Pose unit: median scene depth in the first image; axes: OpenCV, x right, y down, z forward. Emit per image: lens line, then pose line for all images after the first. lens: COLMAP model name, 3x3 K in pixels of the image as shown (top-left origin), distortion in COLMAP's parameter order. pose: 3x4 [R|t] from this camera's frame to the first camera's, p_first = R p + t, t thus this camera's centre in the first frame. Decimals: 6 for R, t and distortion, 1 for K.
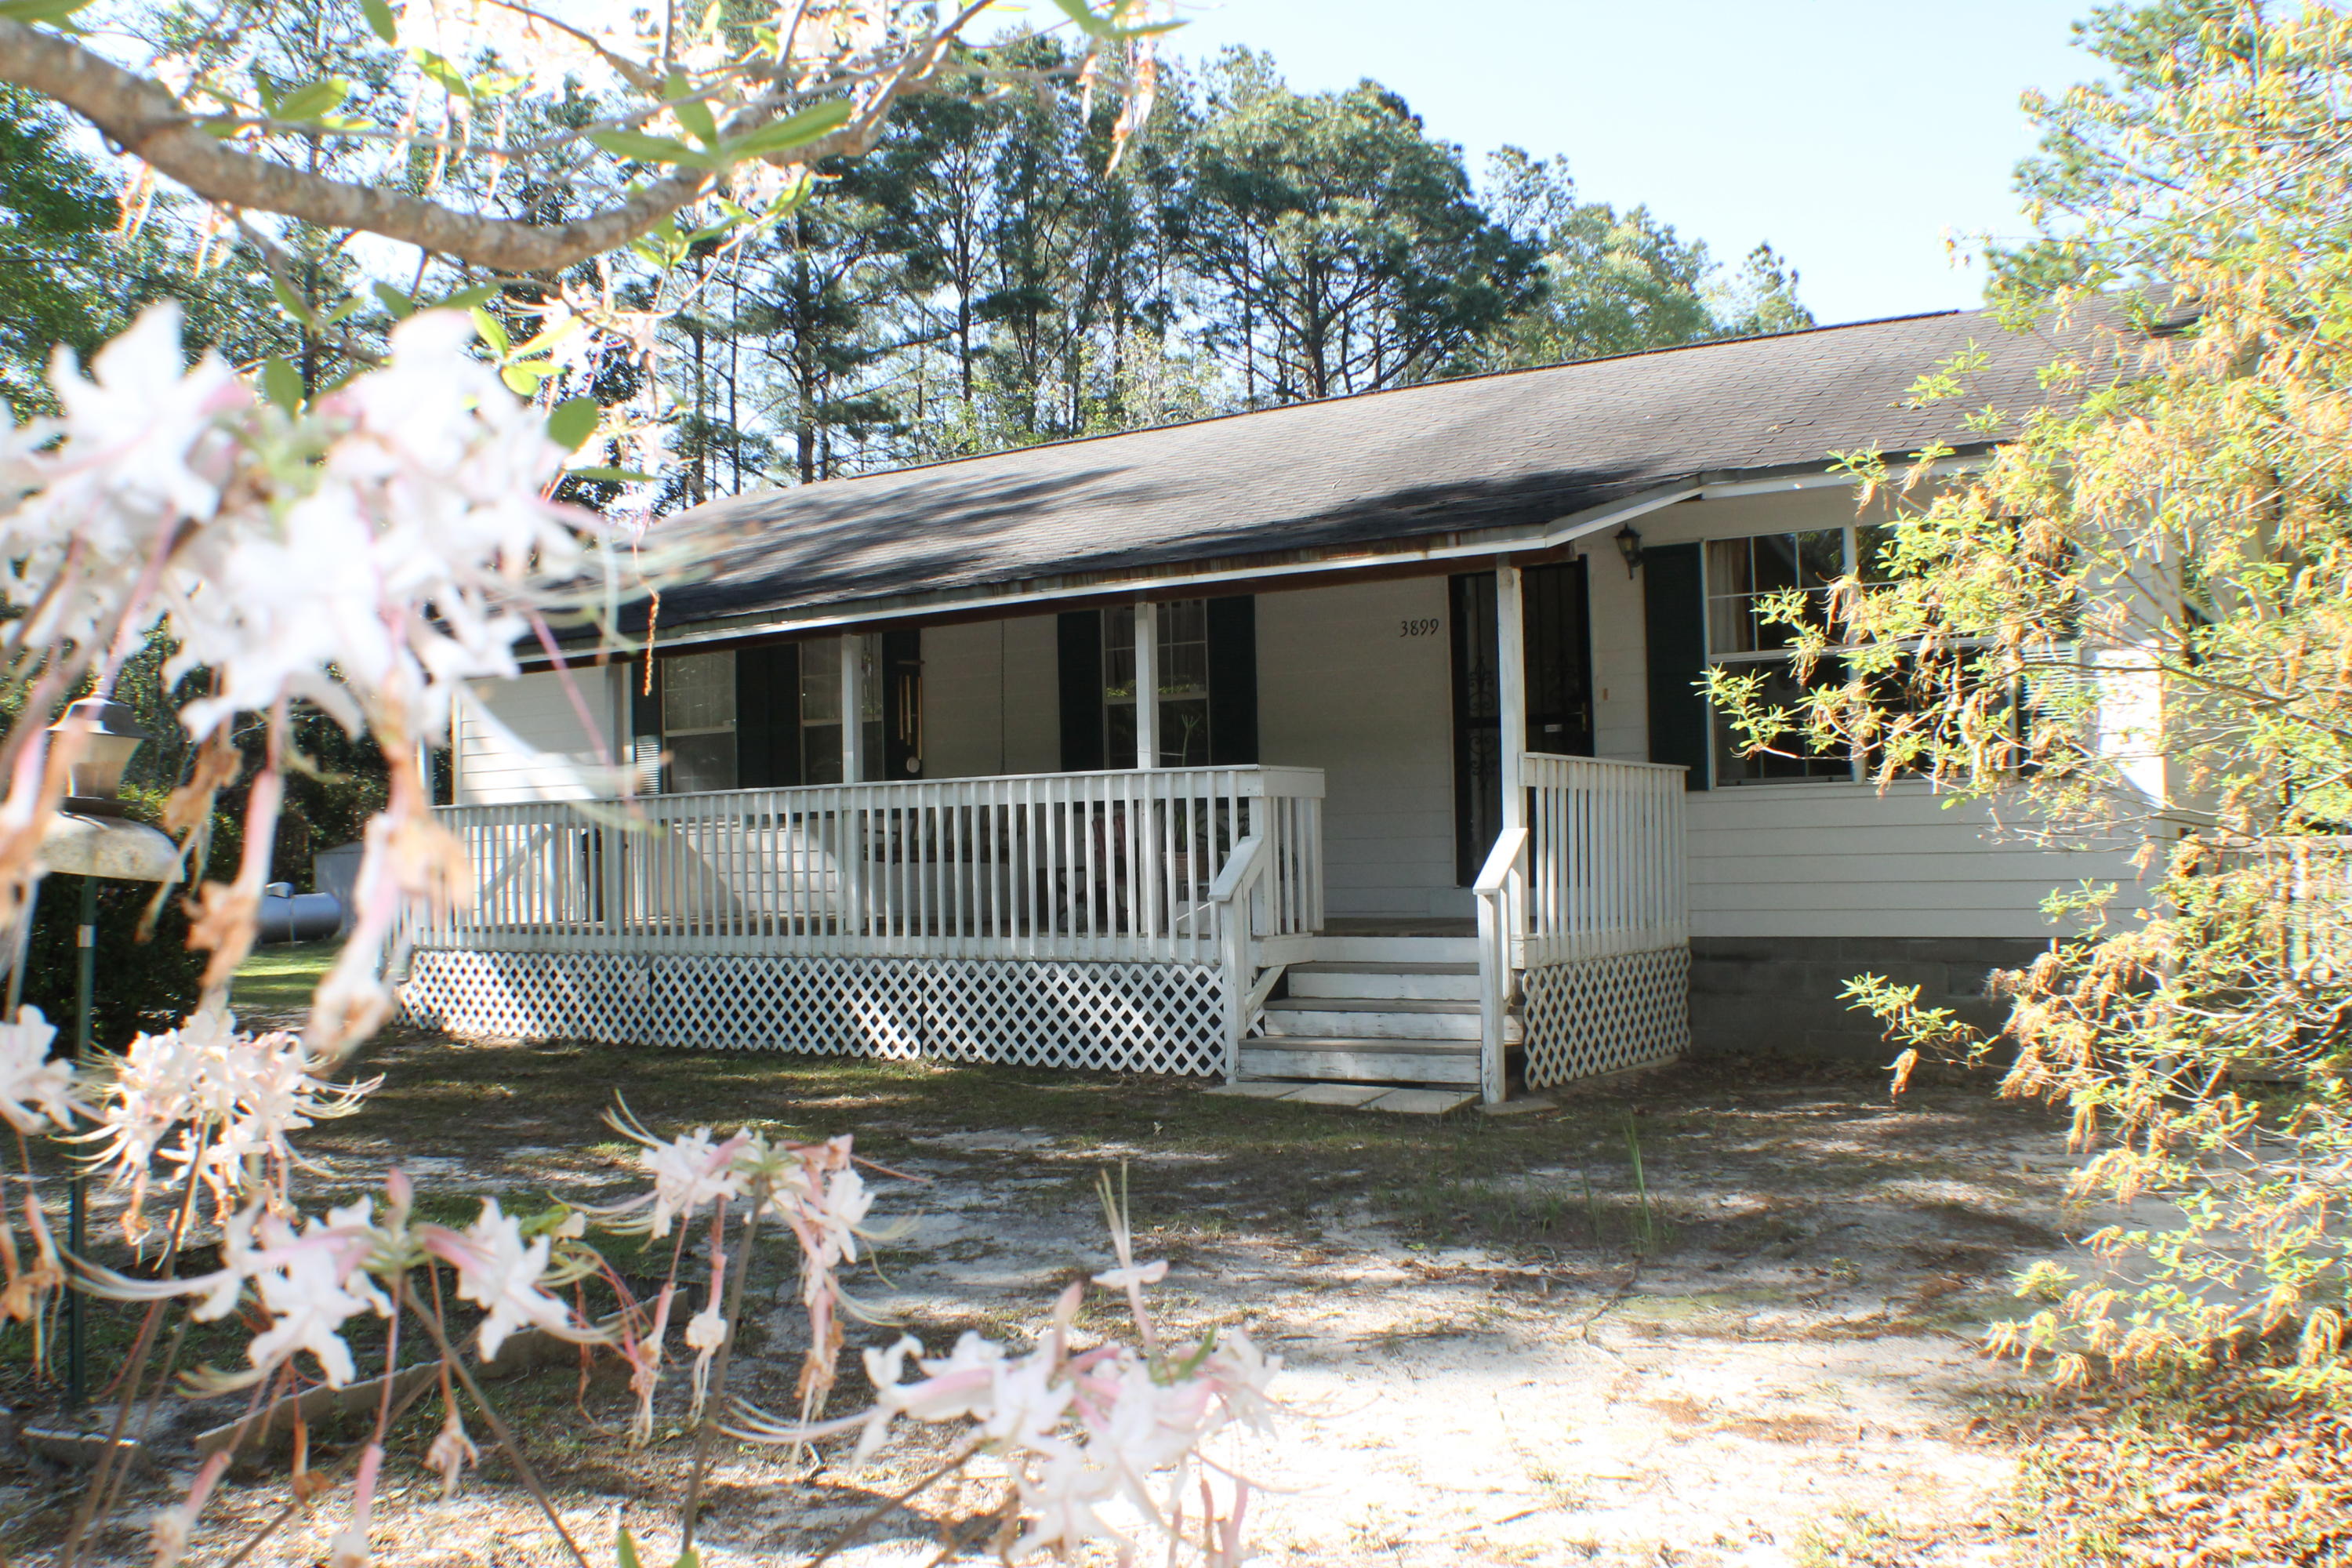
lens RADIAL K [[2531.7, 0, 1180.7], [0, 2531.7, 777.6], [0, 0, 1]] dist [-0.174590, 0.000000]
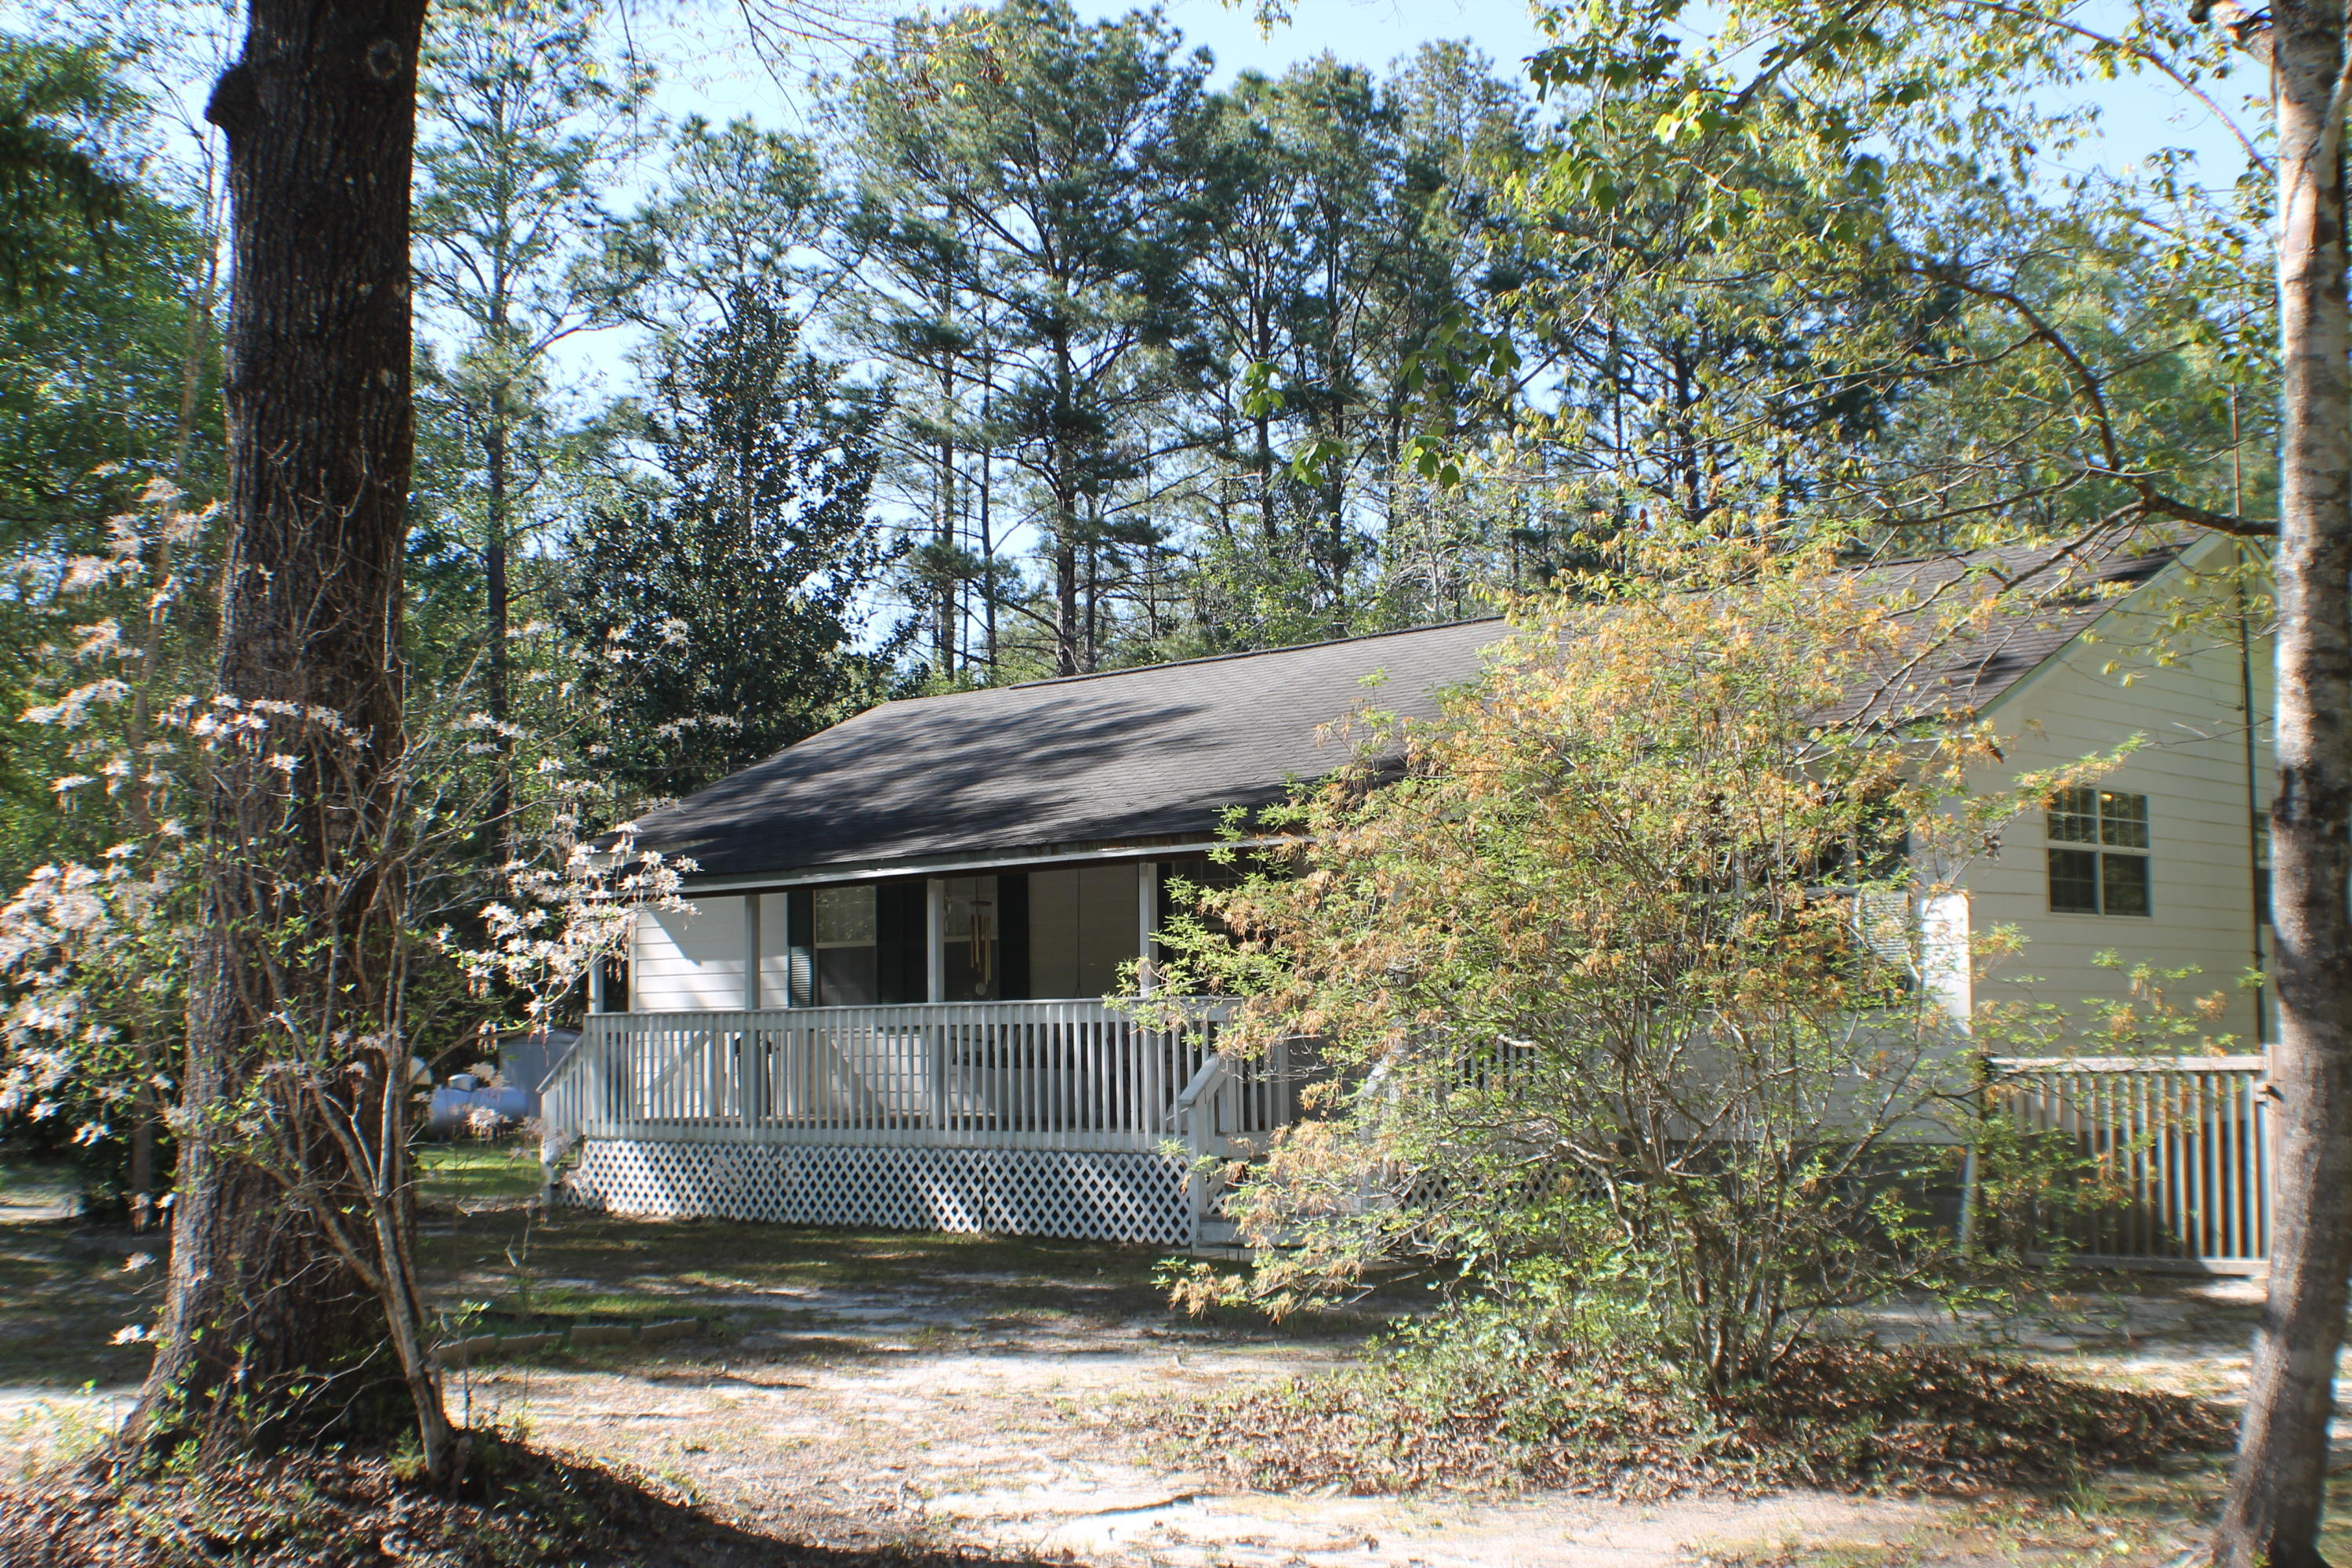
lens RADIAL K [[4195.1, 0, 1172.8], [0, 4195.1, 789.1], [0, 0, 1]] dist [-0.066738, 0.000000]
pose [[0.983437, -0.000027, -0.181252, 0.309702], [-0.004162, 0.999733, -0.022730, -0.049338], [0.181204, 0.023108, 0.983174, -0.853164]]
